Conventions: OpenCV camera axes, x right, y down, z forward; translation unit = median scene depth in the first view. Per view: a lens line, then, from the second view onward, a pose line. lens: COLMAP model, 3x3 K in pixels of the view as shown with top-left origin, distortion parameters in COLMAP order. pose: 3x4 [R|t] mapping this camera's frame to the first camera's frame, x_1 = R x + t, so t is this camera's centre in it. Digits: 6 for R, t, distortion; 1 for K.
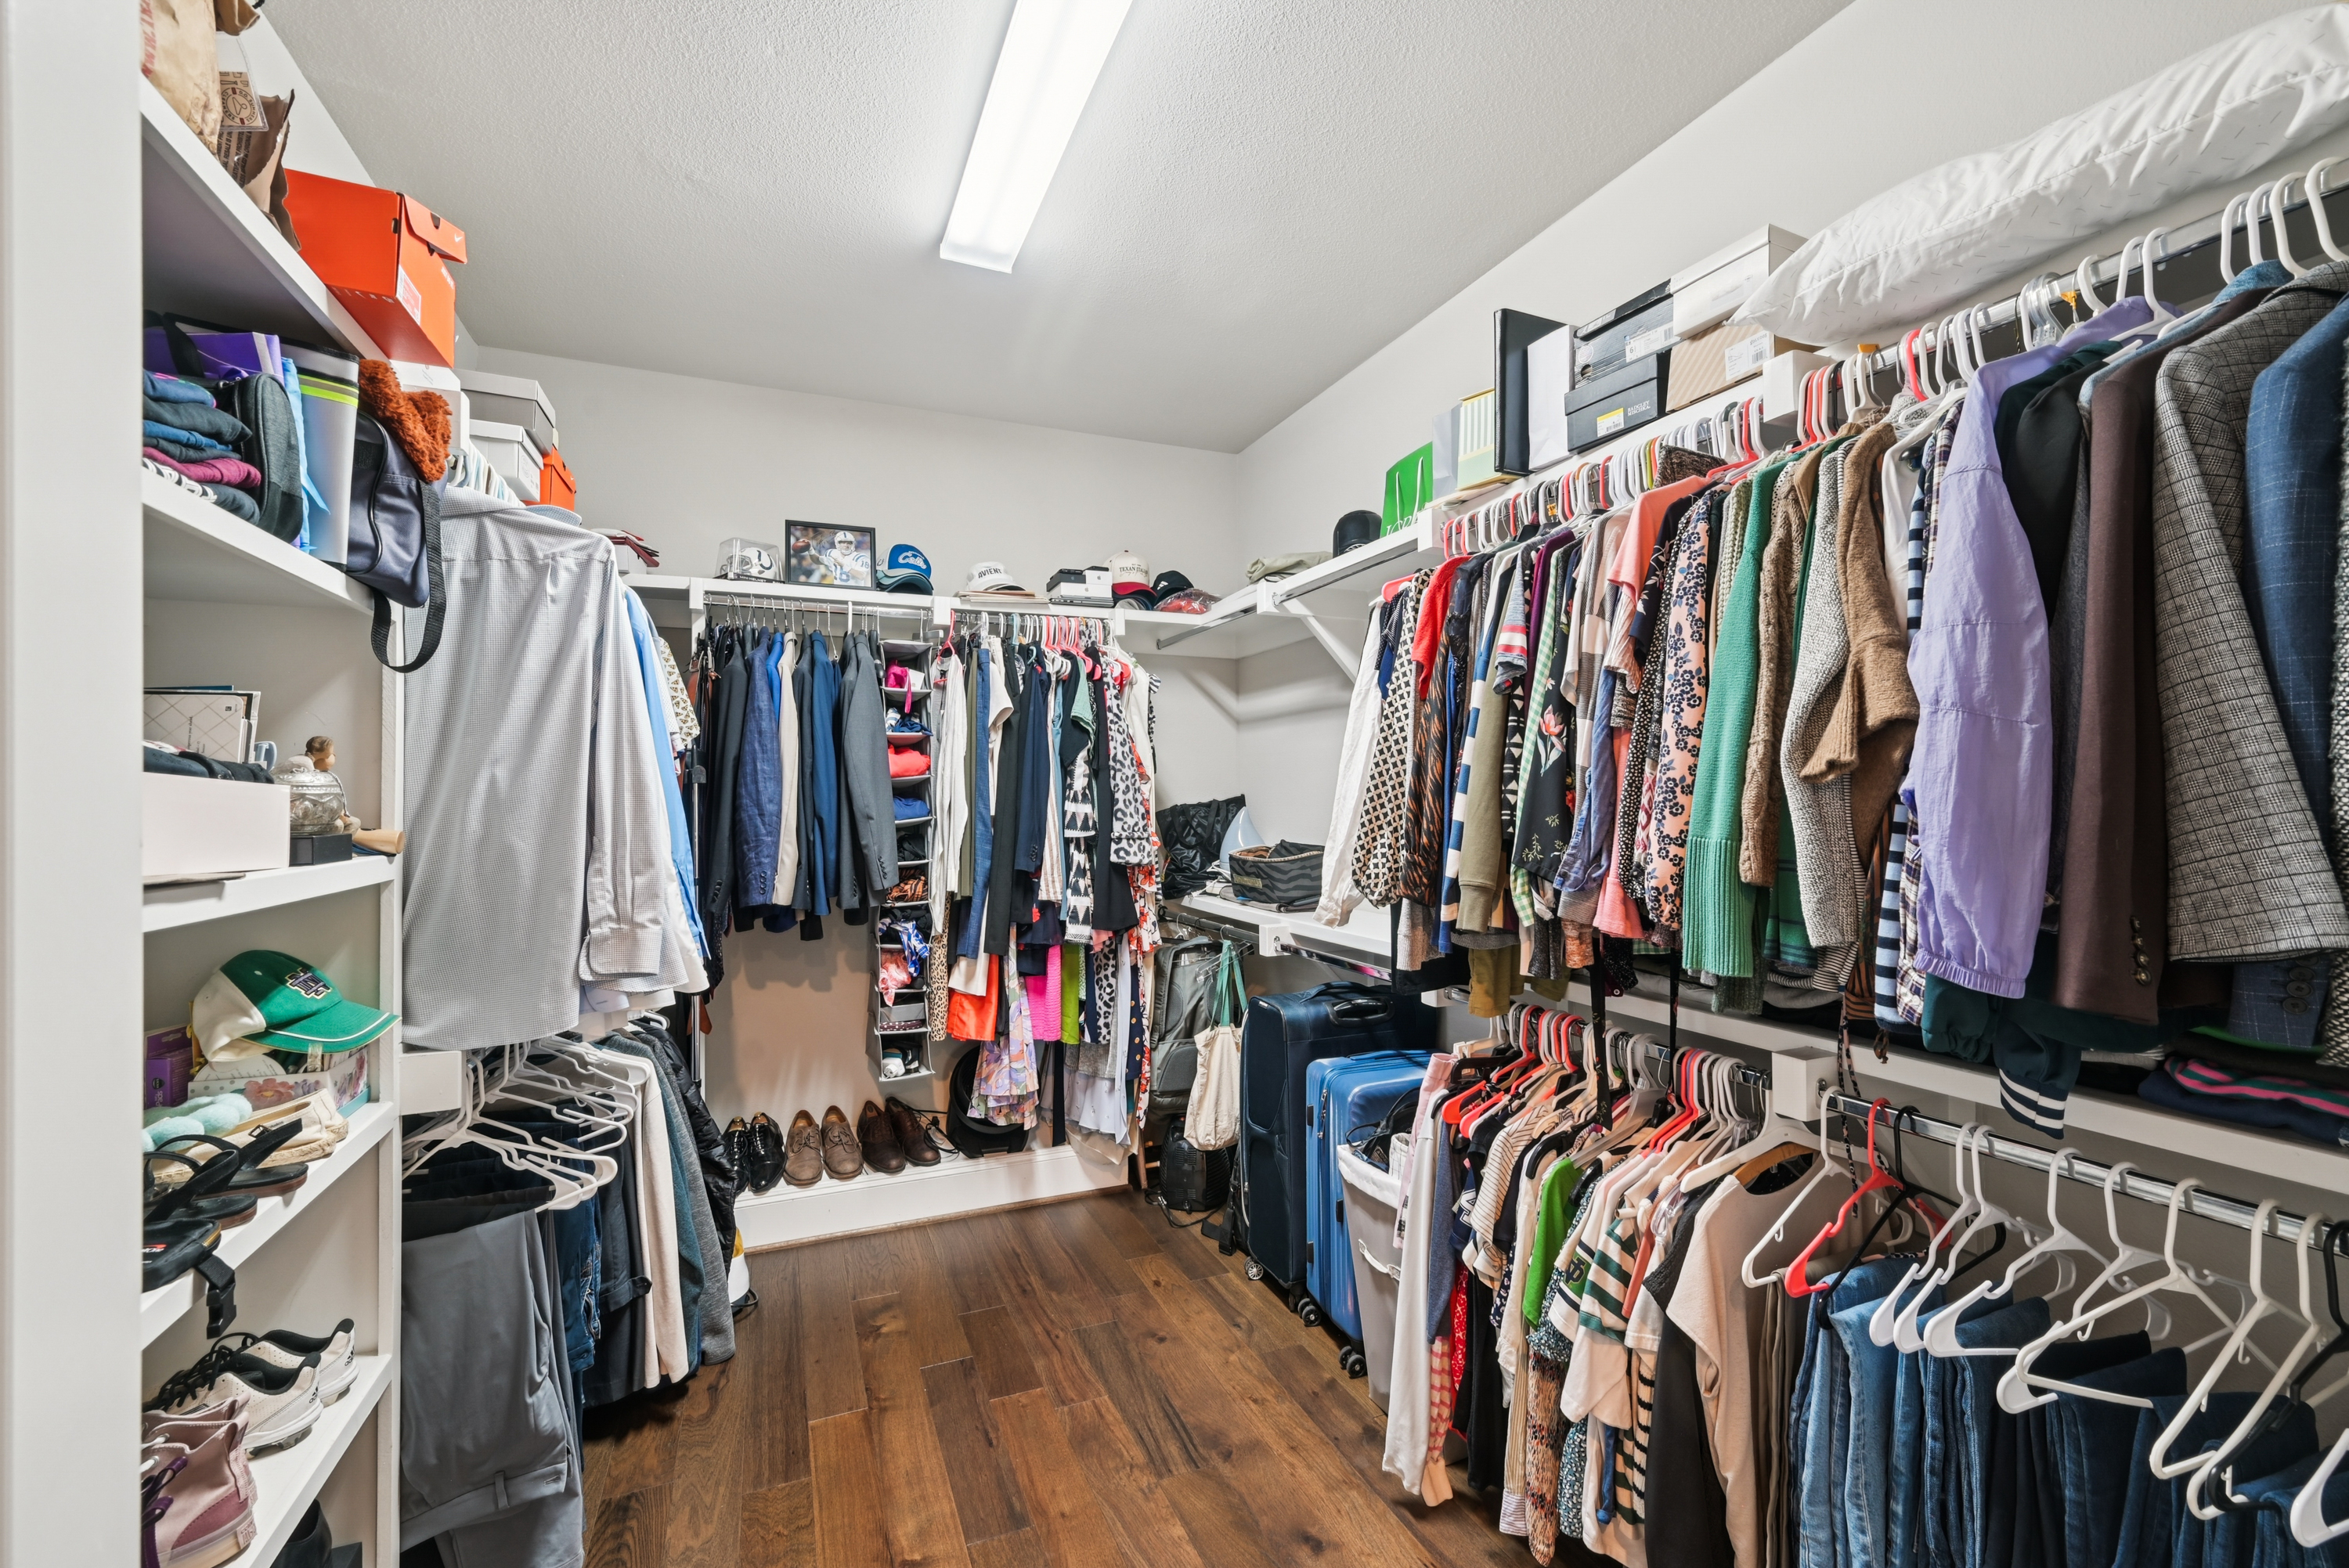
lens RADIAL K [[972.0, 0, 1182.8], [0, 972.0, 787.7], [0, 0, 1]] dist [-0.002071, -0.000229]
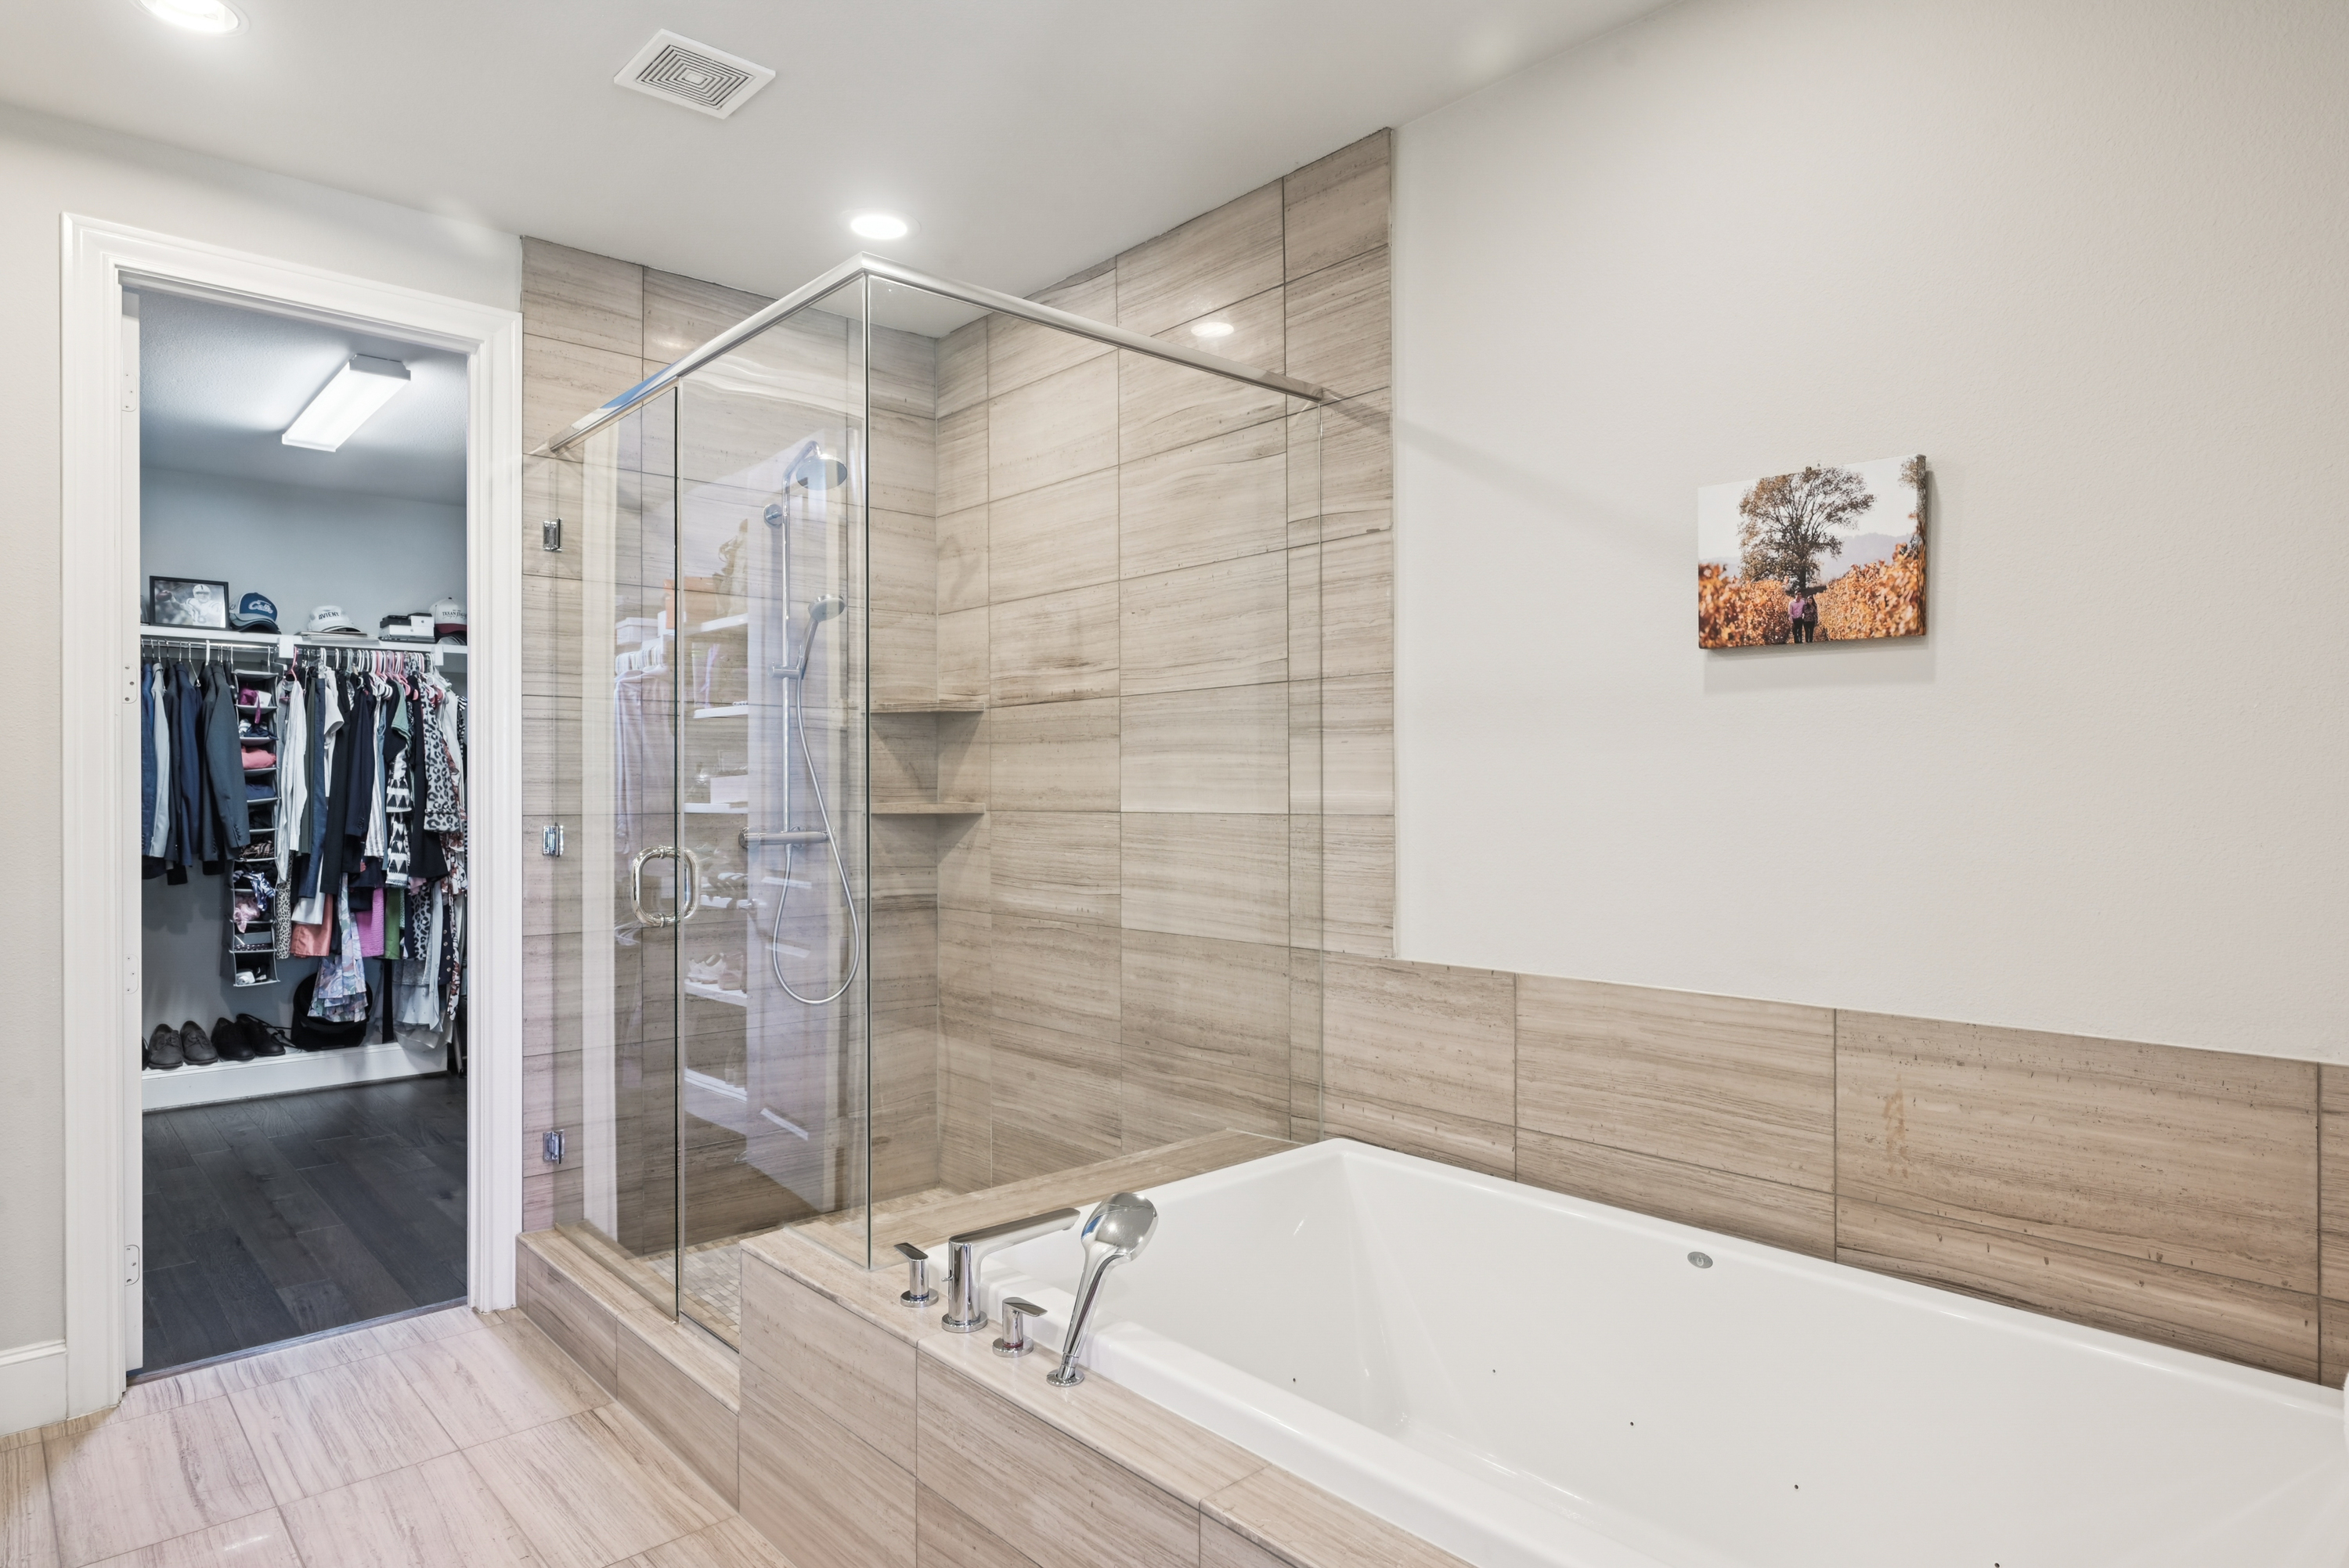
lens RADIAL K [[1359.8, 0, 1189.5], [0, 1359.8, 790.2], [0, 0, 1]] dist [-0.002486, 0.003425]
pose [[0.945144, 0.003452, 0.326635, 0.334462], [-0.007327, 0.999917, 0.010634, -0.010921], [-0.326571, -0.012444, 0.945091, -1.244926]]
